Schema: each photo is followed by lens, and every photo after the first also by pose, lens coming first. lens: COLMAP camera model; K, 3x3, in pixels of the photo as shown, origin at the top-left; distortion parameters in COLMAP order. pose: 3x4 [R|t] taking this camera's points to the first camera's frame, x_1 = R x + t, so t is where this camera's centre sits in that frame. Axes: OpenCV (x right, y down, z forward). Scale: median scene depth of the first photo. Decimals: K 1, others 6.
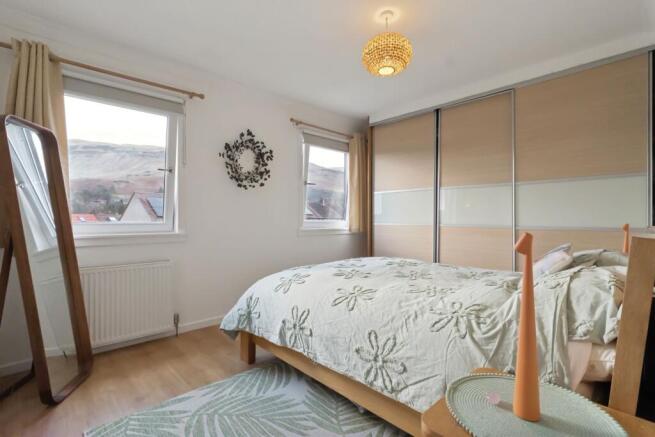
lens RADIAL K [[313.9, 0, 322.2], [0, 313.9, 218.9], [0, 0, 1]] dist [0.000260, 0.000017]
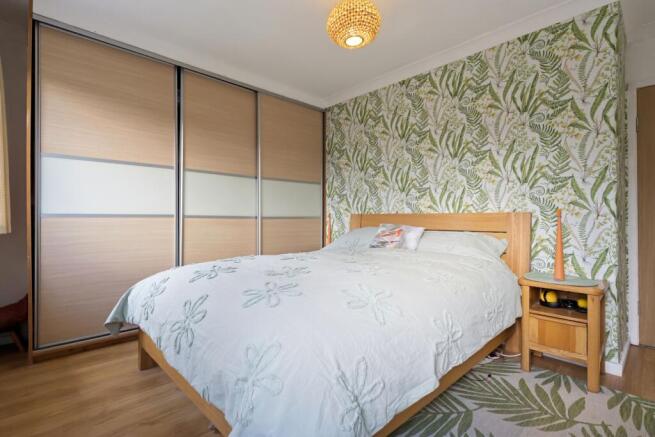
lens RADIAL K [[313.9, 0, 322.2], [0, 313.9, 218.9], [0, 0, 1]] dist [0.000260, 0.000017]
pose [[-0.008163, 0.004273, 0.999958, -0.415103], [0.004266, 0.999982, -0.004238, 0.032463], [-0.999958, 0.004232, -0.008181, 0.655840]]
